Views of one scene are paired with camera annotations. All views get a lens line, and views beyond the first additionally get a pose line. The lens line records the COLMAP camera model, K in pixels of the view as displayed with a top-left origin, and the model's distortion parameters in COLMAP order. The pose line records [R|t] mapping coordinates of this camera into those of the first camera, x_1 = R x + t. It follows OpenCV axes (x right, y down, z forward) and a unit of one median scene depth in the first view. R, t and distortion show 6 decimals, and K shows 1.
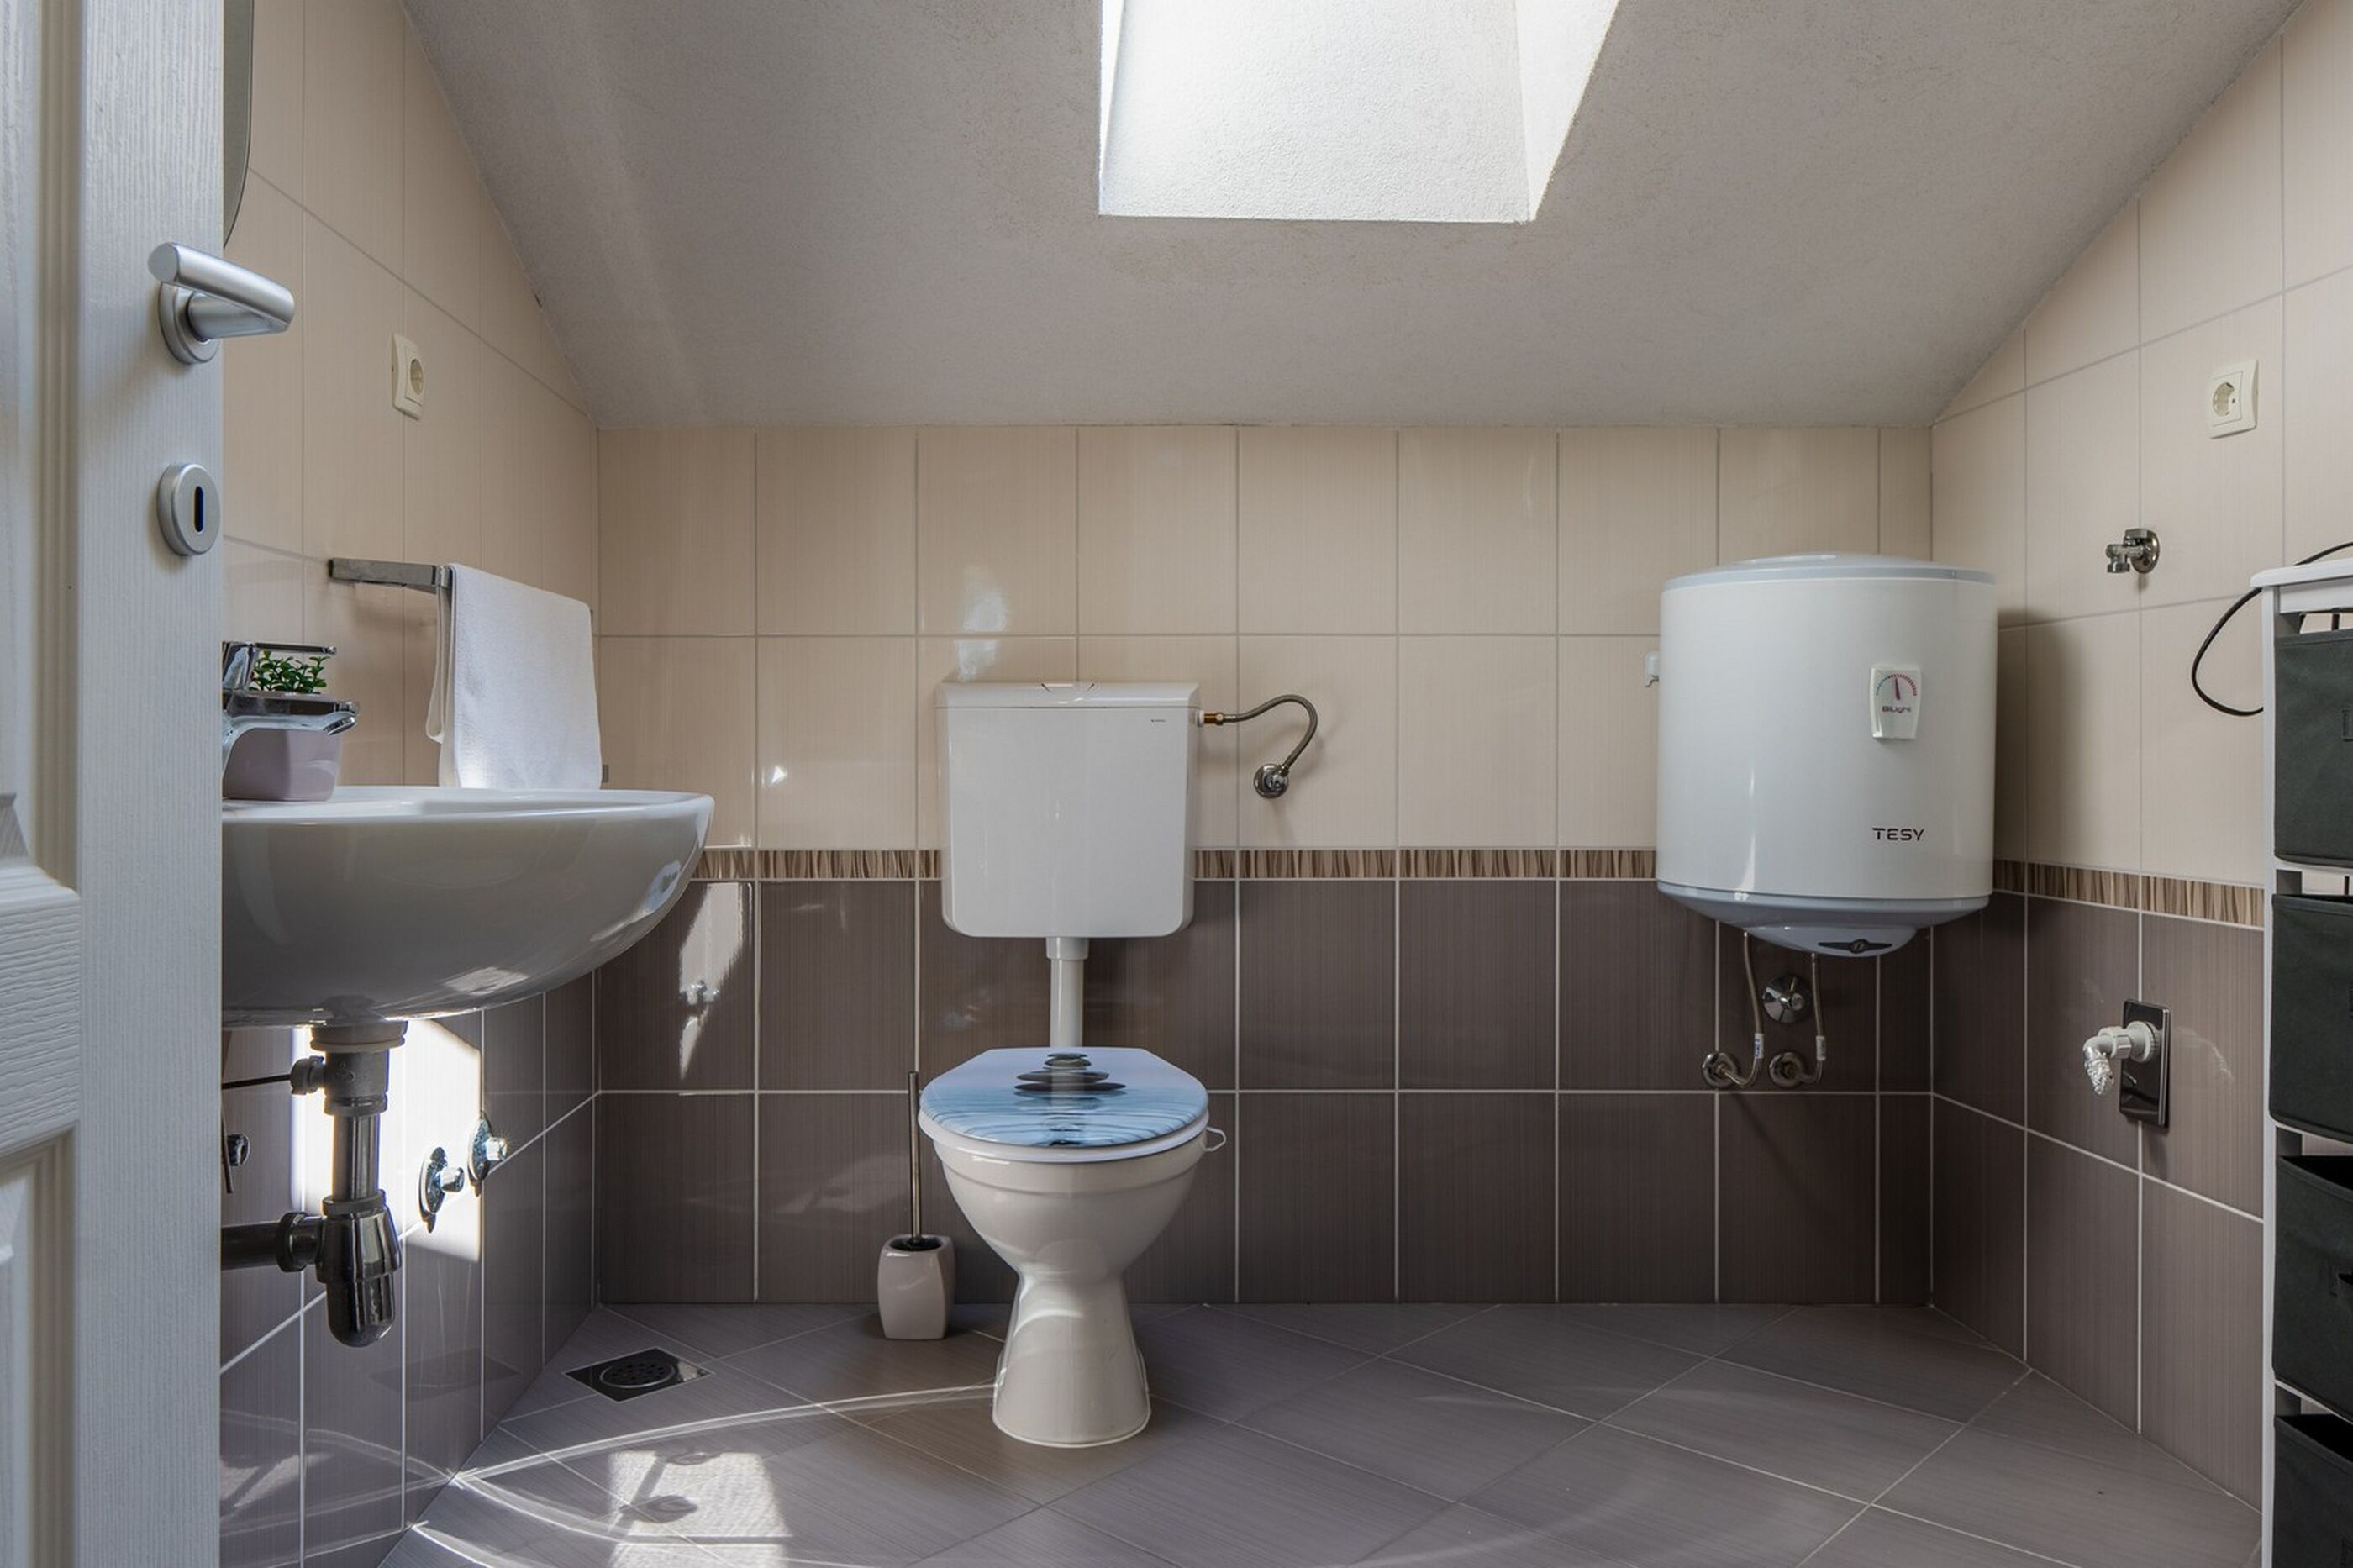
lens RADIAL K [[1611.7, 0, 1063.9], [0, 1611.7, 719.5], [0, 0, 1]] dist [-0.000823, -0.035079]
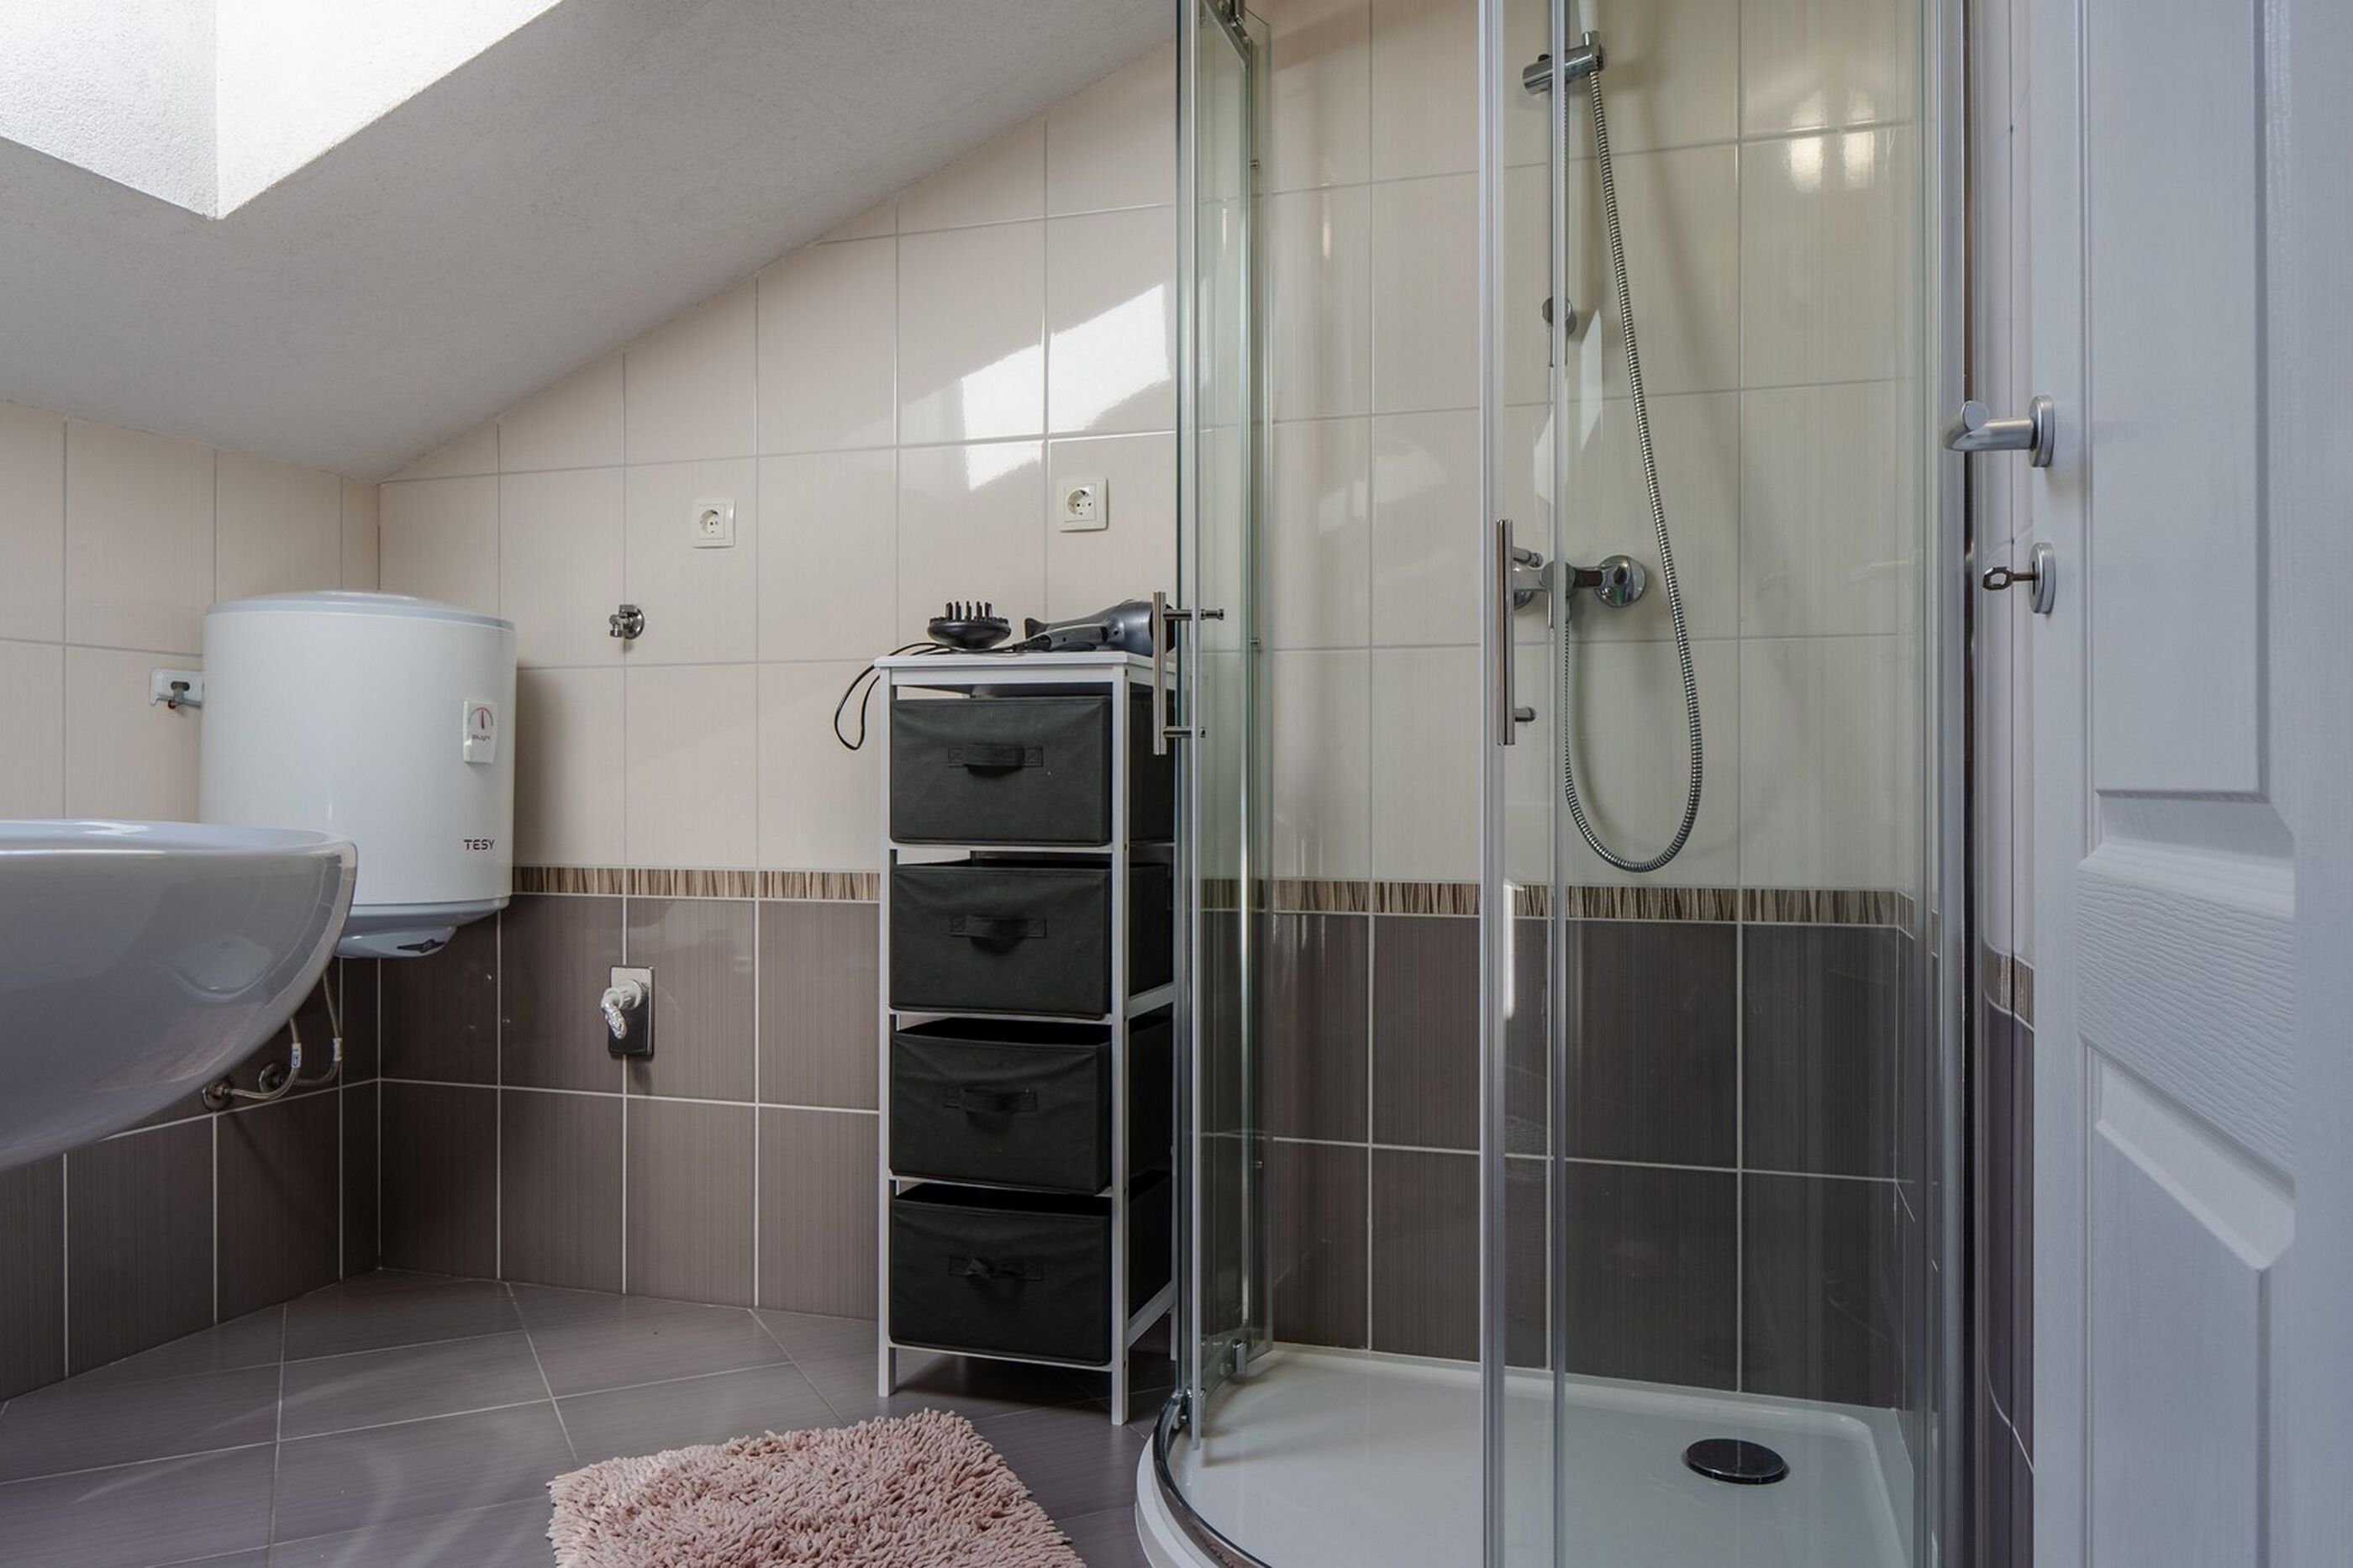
lens RADIAL K [[1651.1, 0, 1169.6], [0, 1651.1, 778.2], [0, 0, 1]] dist [0.000595, -0.006960]
pose [[0.305938, -0.005850, 0.952034, -0.467908], [-0.026524, 0.999541, 0.014665, -0.008829], [-0.951682, -0.029738, 0.305642, 0.158336]]
